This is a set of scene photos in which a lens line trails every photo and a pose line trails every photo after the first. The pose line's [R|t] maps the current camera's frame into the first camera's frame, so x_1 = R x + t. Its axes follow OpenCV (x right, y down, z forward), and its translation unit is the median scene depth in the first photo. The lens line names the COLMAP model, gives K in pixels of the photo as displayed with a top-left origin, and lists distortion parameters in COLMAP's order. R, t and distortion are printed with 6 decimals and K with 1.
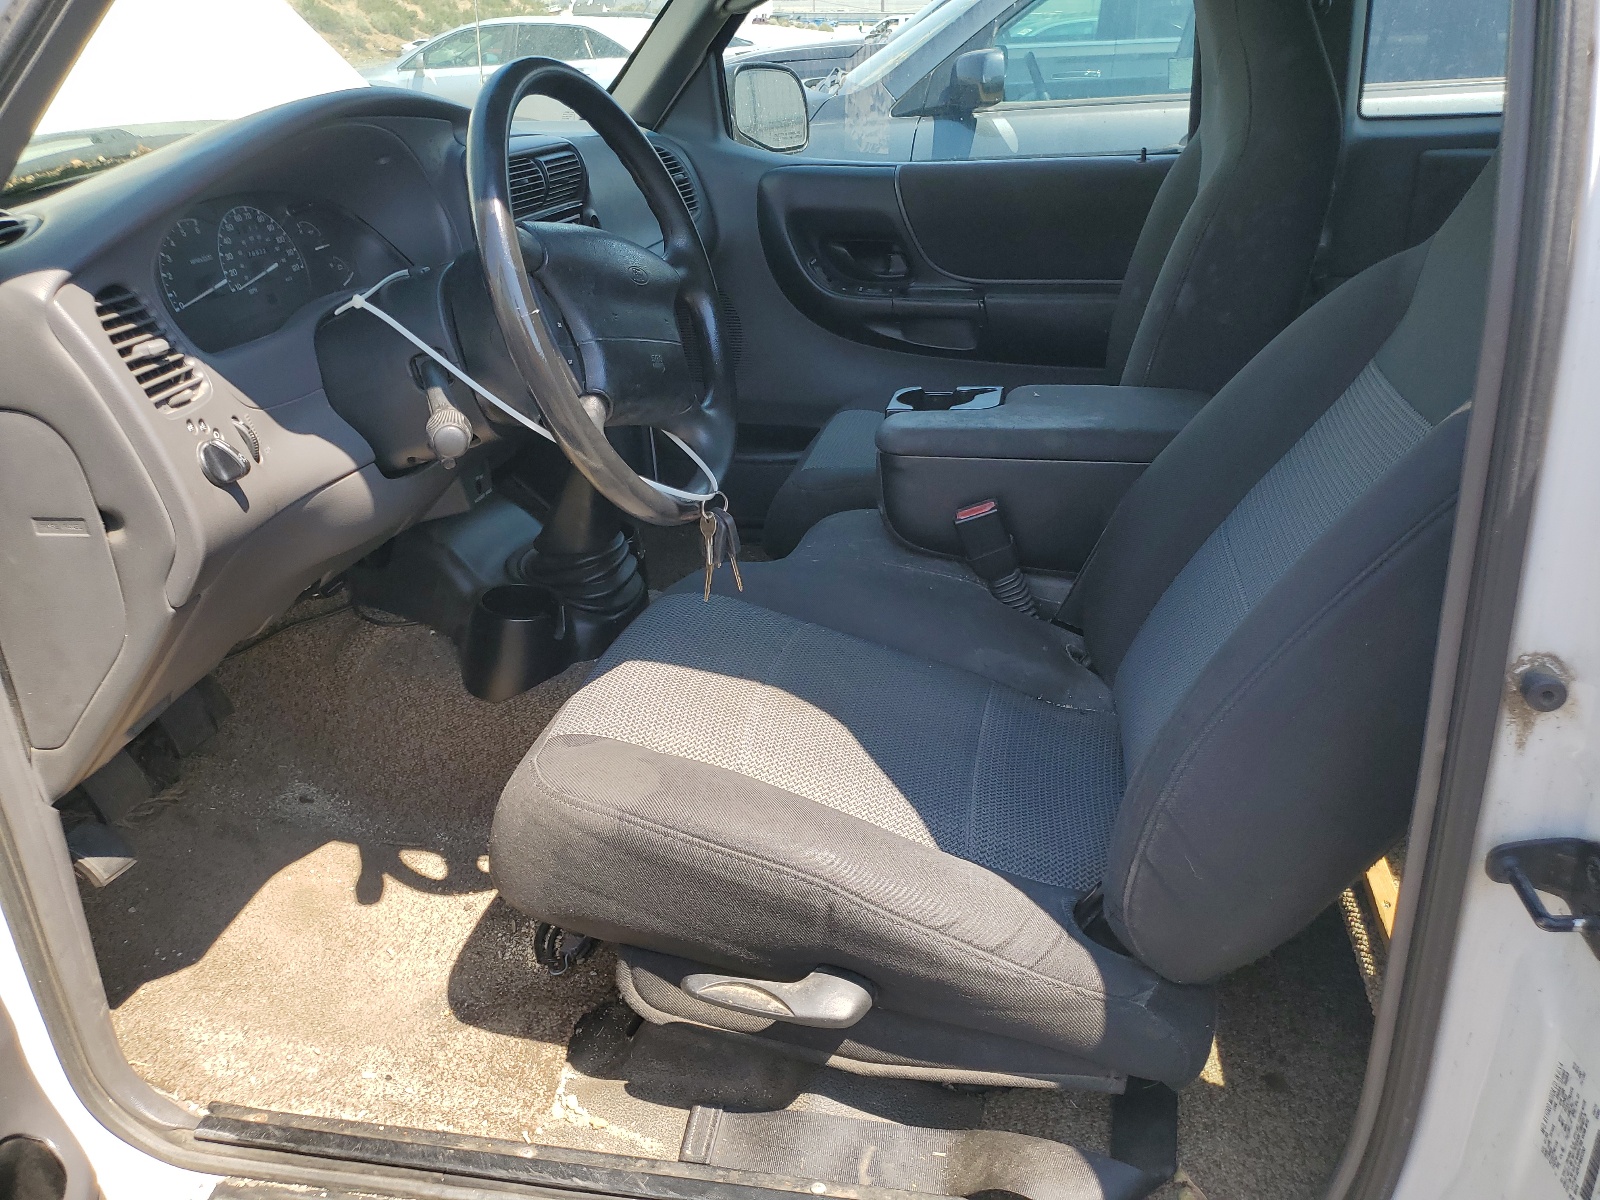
lens RADIAL K [[1199.3, 0, 800.0], [0, 1199.3, 600.0], [0, 0, 1]] dist [-0.006445, -0.001574]
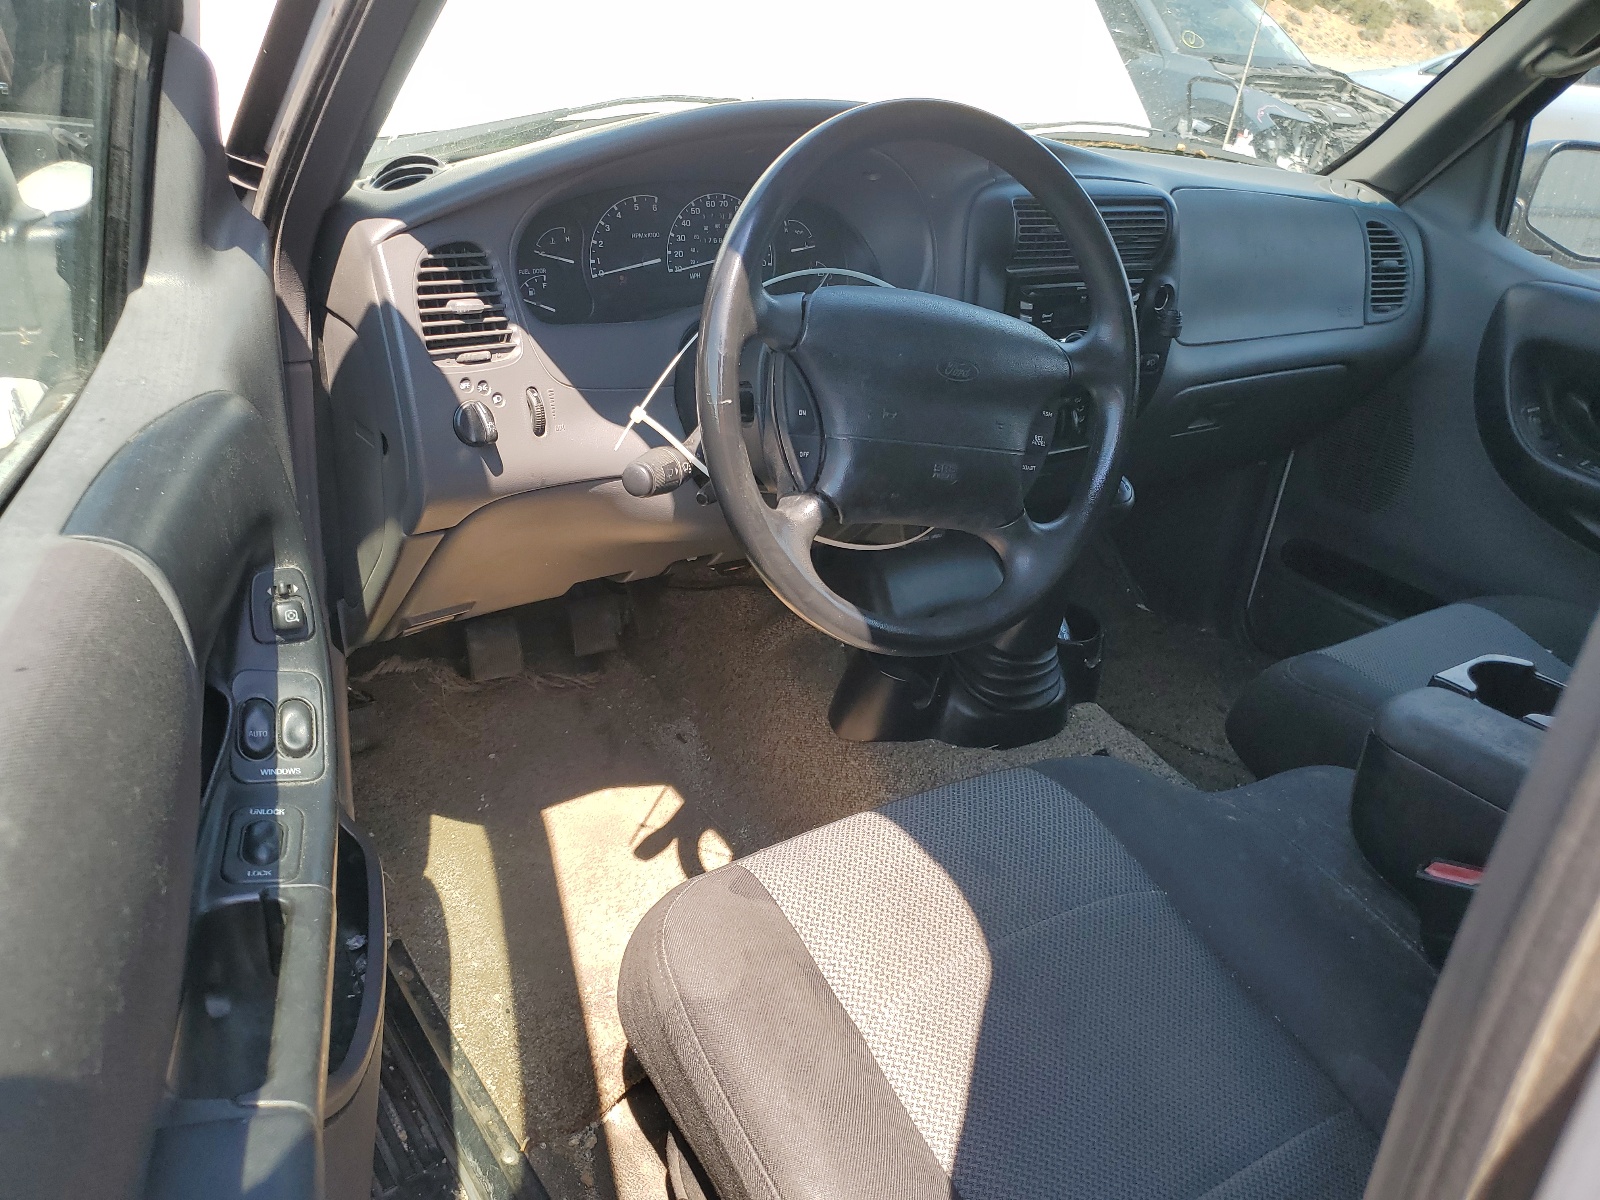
lens RADIAL K [[1199.3, 0, 800.0], [0, 1199.3, 600.0], [0, 0, 1]] dist [-0.006445, -0.001574]
pose [[0.720936, 0.393103, -0.570720, 0.317857], [-0.388828, 0.911154, 0.136420, -0.187461], [0.573641, 0.123562, 0.809733, 0.265348]]
